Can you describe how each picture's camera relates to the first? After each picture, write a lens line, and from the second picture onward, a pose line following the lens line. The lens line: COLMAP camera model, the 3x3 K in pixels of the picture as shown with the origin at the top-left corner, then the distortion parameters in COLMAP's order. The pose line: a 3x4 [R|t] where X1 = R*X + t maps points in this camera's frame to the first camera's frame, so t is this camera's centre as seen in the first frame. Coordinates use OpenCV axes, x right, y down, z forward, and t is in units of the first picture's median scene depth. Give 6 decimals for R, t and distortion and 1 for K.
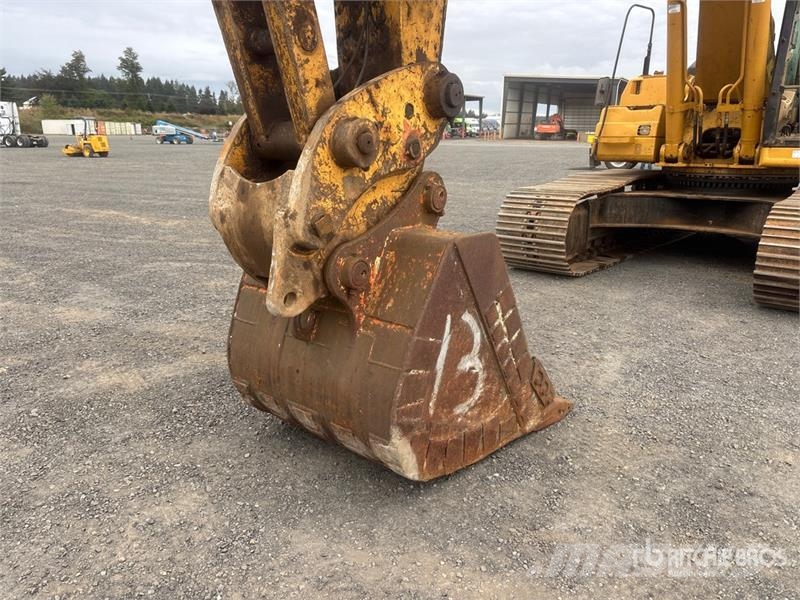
lens RADIAL K [[604.1, 0, 410.7], [0, 604.1, 308.2], [0, 0, 1]] dist [0.055525, -0.059985]
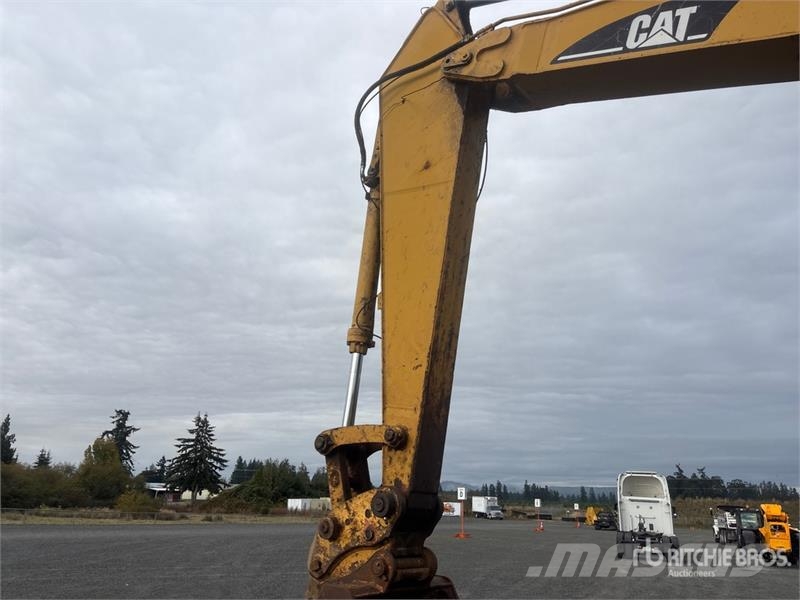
lens RADIAL K [[604.1, 0, 393.1], [0, 604.1, 296.6], [0, 0, 1]] dist [0.055525, -0.059985]
pose [[0.005587, -0.327118, -0.944967, 1.800880], [-0.319986, 0.894710, -0.311613, -0.329473], [0.947406, 0.304117, -0.099675, 0.959379]]
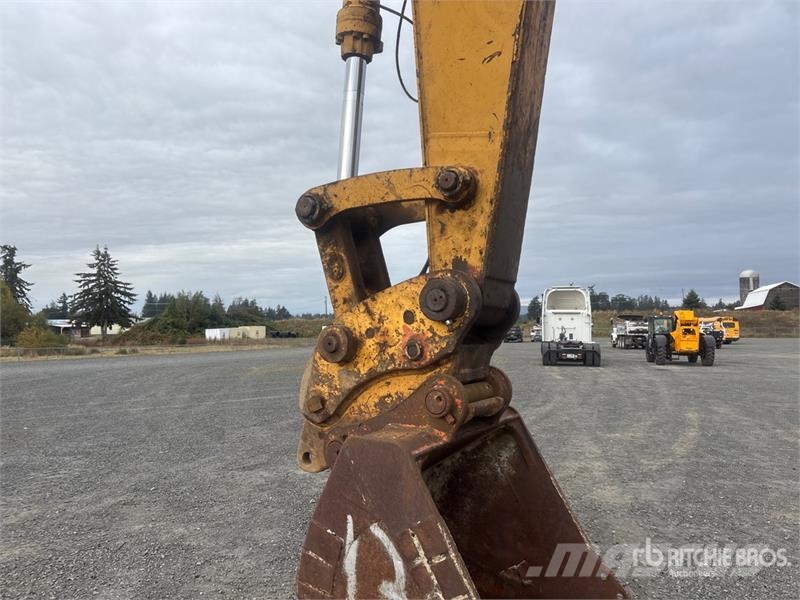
lens RADIAL K [[604.1, 0, 406.7], [0, 604.1, 301.4], [0, 0, 1]] dist [0.055525, -0.059985]
pose [[0.163217, -0.051550, -0.985243, 0.953613], [-0.272982, 0.957286, -0.095310, -0.224956], [0.948072, 0.284509, 0.142173, 0.758921]]
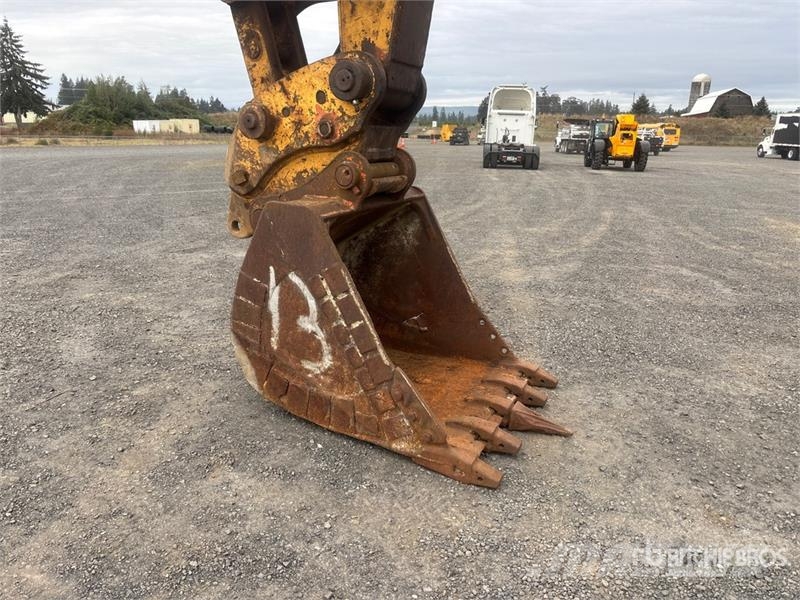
lens RADIAL K [[604.1, 0, 404.2], [0, 604.1, 304.8], [0, 0, 1]] dist [0.055525, -0.059985]
pose [[0.244691, 0.268671, -0.931634, 1.126211], [-0.295009, 0.935918, 0.192423, -0.201430], [0.923632, 0.227756, 0.308271, 0.796460]]
